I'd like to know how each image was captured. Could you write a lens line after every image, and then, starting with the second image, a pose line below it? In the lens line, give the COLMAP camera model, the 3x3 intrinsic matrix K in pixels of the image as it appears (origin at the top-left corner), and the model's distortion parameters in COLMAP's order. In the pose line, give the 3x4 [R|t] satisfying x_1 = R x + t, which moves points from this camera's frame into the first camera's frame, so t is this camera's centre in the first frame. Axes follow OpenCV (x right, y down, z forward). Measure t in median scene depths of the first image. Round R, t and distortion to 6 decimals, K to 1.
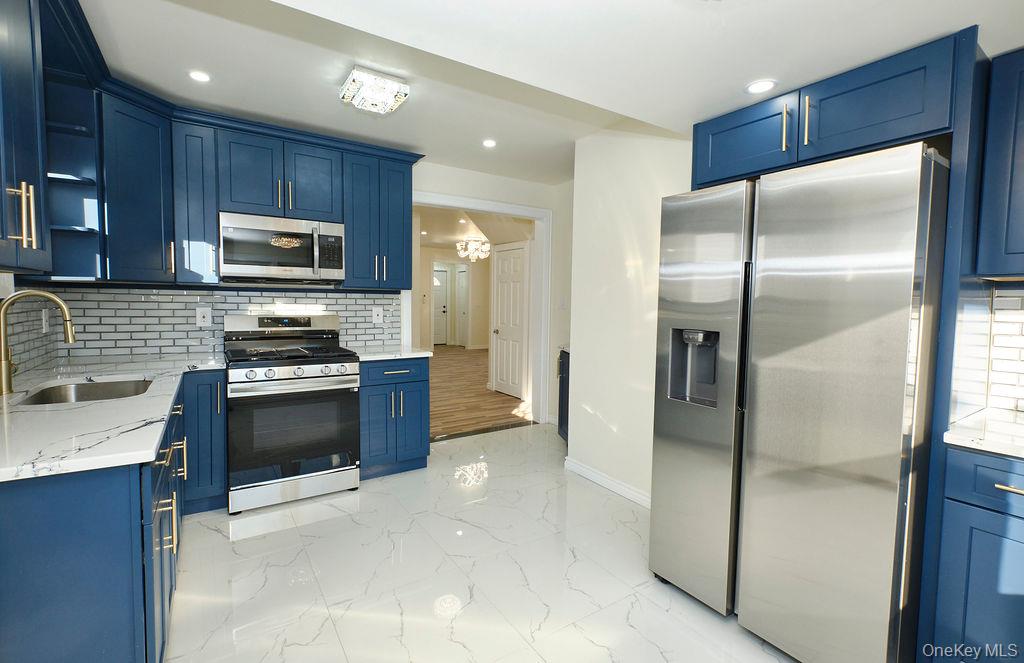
lens RADIAL K [[456.4, 0, 512.7], [0, 456.4, 325.3], [0, 0, 1]] dist [-0.000625, -0.000939]
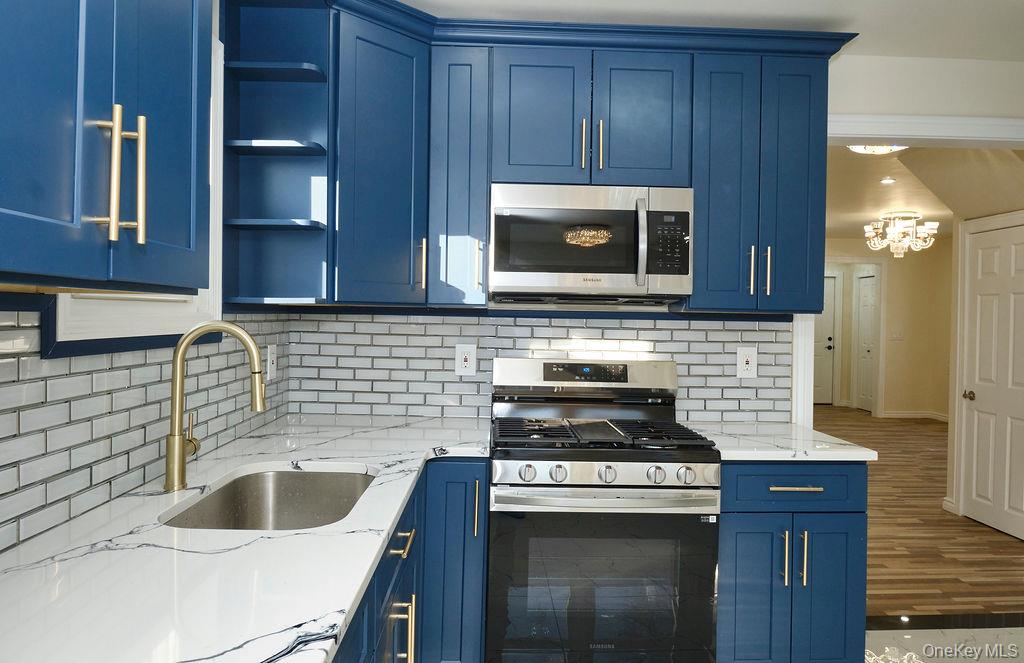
lens RADIAL K [[687.8, 0, 520.8], [0, 687.8, 326.5], [0, 0, 1]] dist [-0.016398, 0.001263]
pose [[0.853588, 0.006618, -0.520907, -0.135656], [-0.033652, 0.998531, -0.042458, -0.026269], [0.519861, 0.053772, 0.852557, 0.252376]]
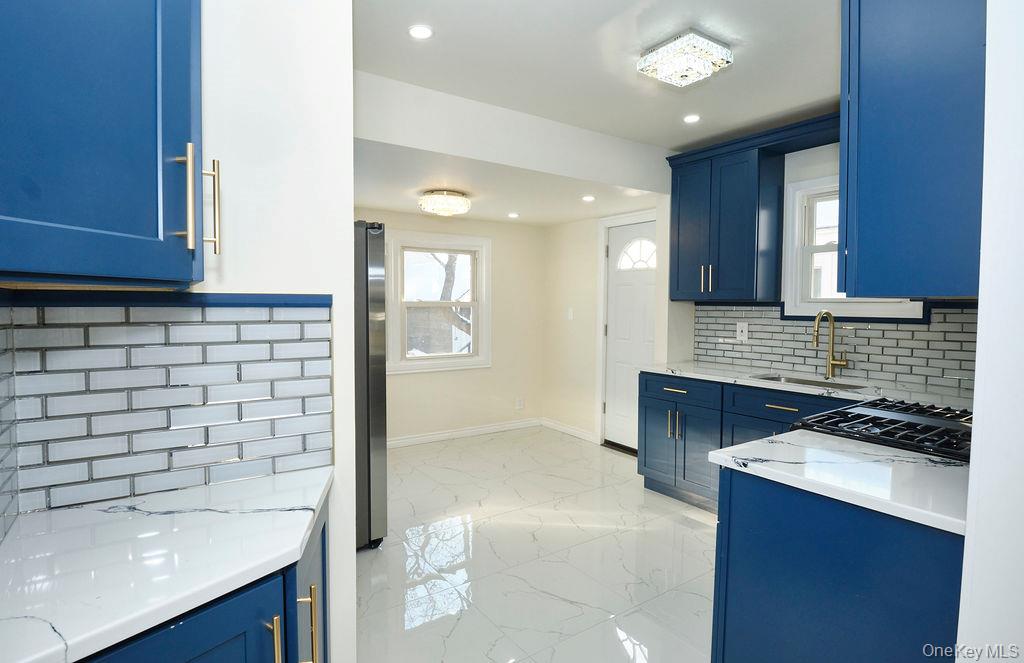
lens RADIAL K [[551.2, 0, 512.0], [0, 551.2, 331.5], [0, 0, 1]] dist [-0.000666, -0.000160]
pose [[-0.999498, -0.019385, -0.025067, 0.013761], [-0.022033, 0.993679, 0.110073, -0.108674], [0.022775, 0.110570, -0.993607, 1.636003]]
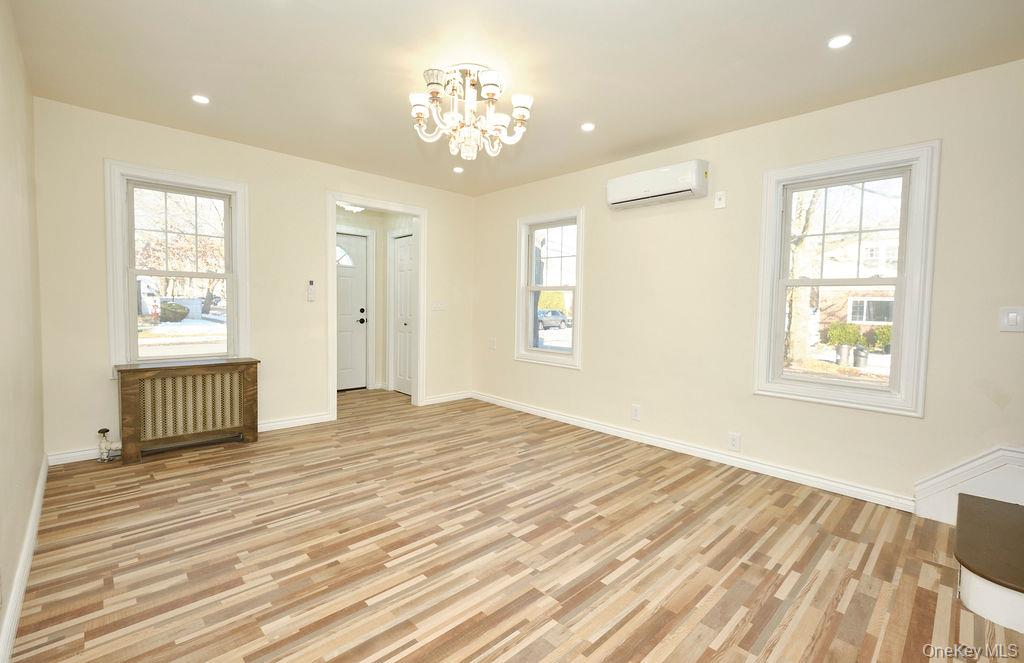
lens RADIAL K [[449.4, 0, 516.1], [0, 449.4, 325.0], [0, 0, 1]] dist [-0.002615, -0.000563]
pose [[0.982389, -0.004709, 0.186786, -0.327498], [0.005987, 0.999962, -0.006279, -0.088278], [-0.186750, 0.007286, 0.982380, 2.088916]]
